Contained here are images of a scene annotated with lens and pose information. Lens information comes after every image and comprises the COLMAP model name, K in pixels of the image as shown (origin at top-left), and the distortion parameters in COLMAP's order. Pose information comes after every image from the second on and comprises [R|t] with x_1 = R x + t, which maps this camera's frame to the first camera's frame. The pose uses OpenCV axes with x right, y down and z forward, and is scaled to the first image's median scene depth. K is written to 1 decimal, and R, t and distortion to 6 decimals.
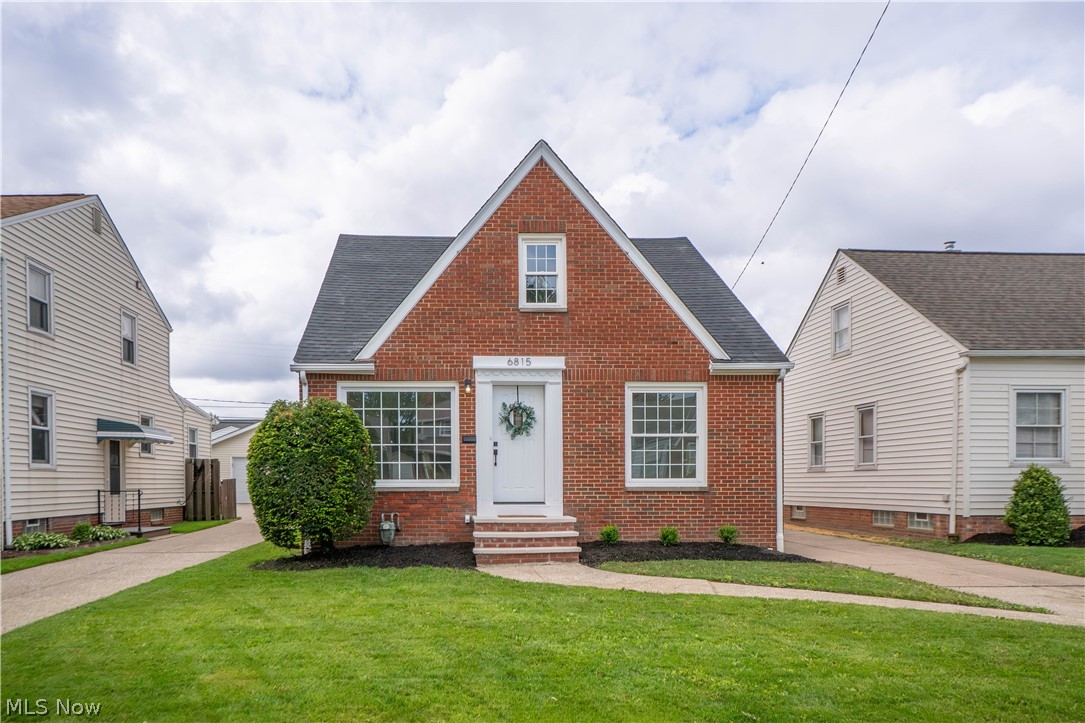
lens RADIAL K [[726.4, 0, 489.0], [0, 726.4, 497.4], [0, 0, 1]] dist [-0.002636, -0.000248]
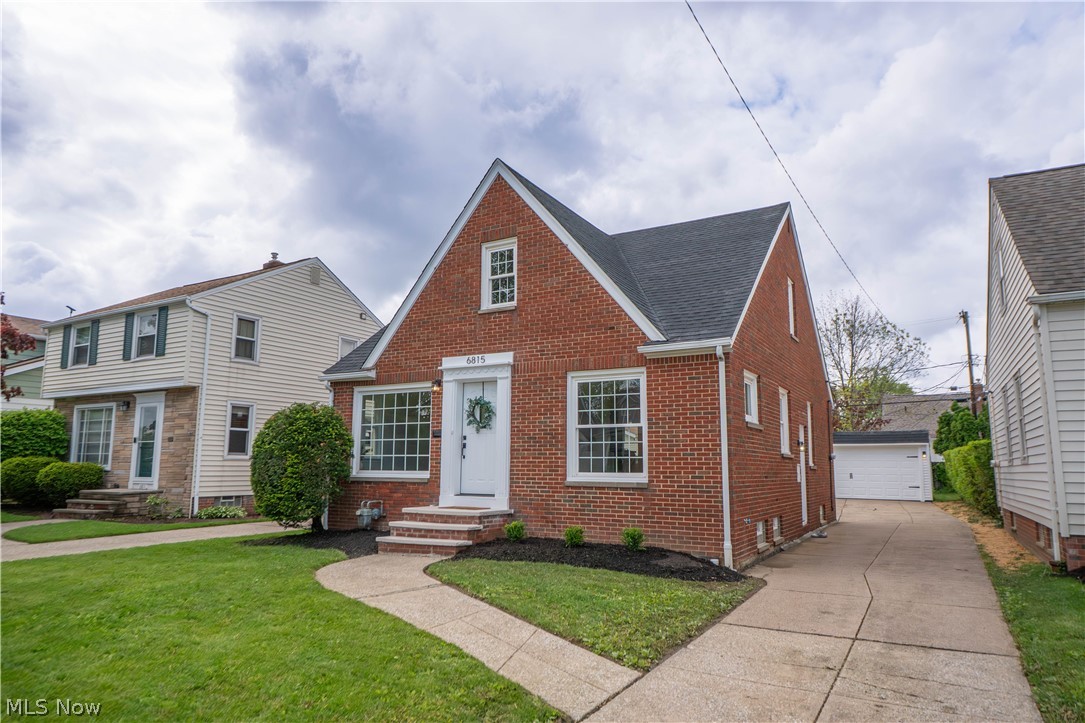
lens RADIAL K [[709.2, 0, 542.0], [0, 709.2, 368.7], [0, 0, 1]] dist [-0.027878, 0.051478]
pose [[0.842341, -0.065360, -0.534968, 0.670446], [-0.019997, 0.988145, -0.152213, -0.018272], [0.538575, 0.138913, 0.831048, 0.191195]]
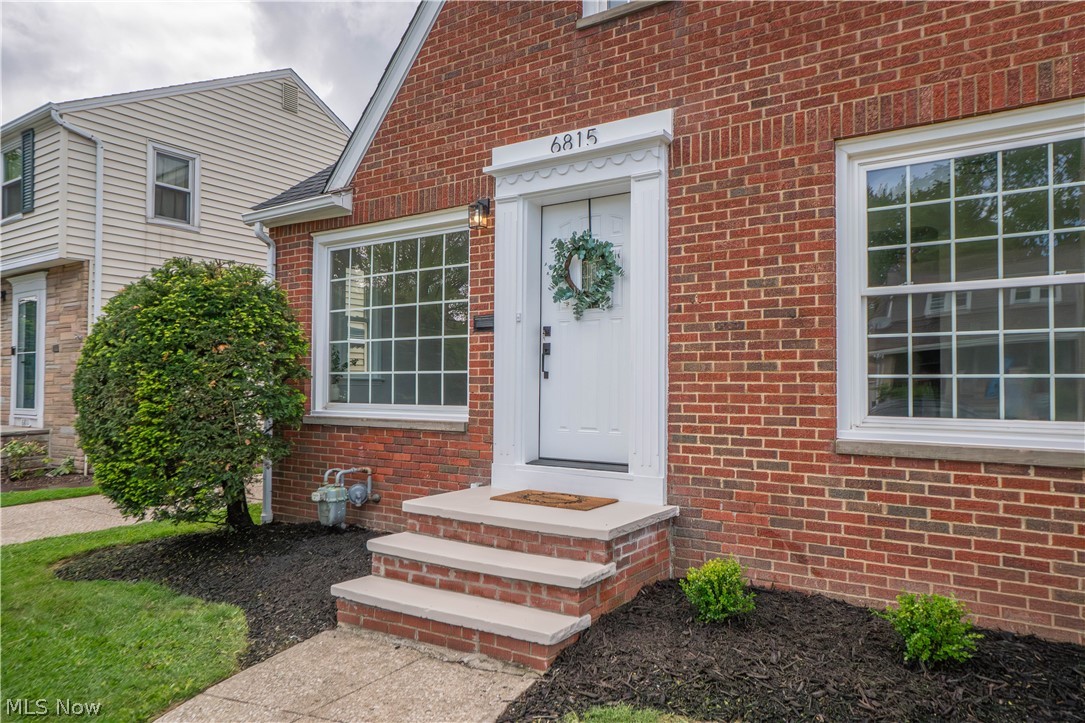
lens RADIAL K [[709.2, 0, 542.0], [0, 709.2, 368.7], [0, 0, 1]] dist [-0.027878, 0.051478]
pose [[0.808666, -0.006110, -0.588237, 0.273864], [-0.018203, 0.999207, -0.035403, -0.034282], [0.587987, 0.039337, 0.807914, 0.643898]]
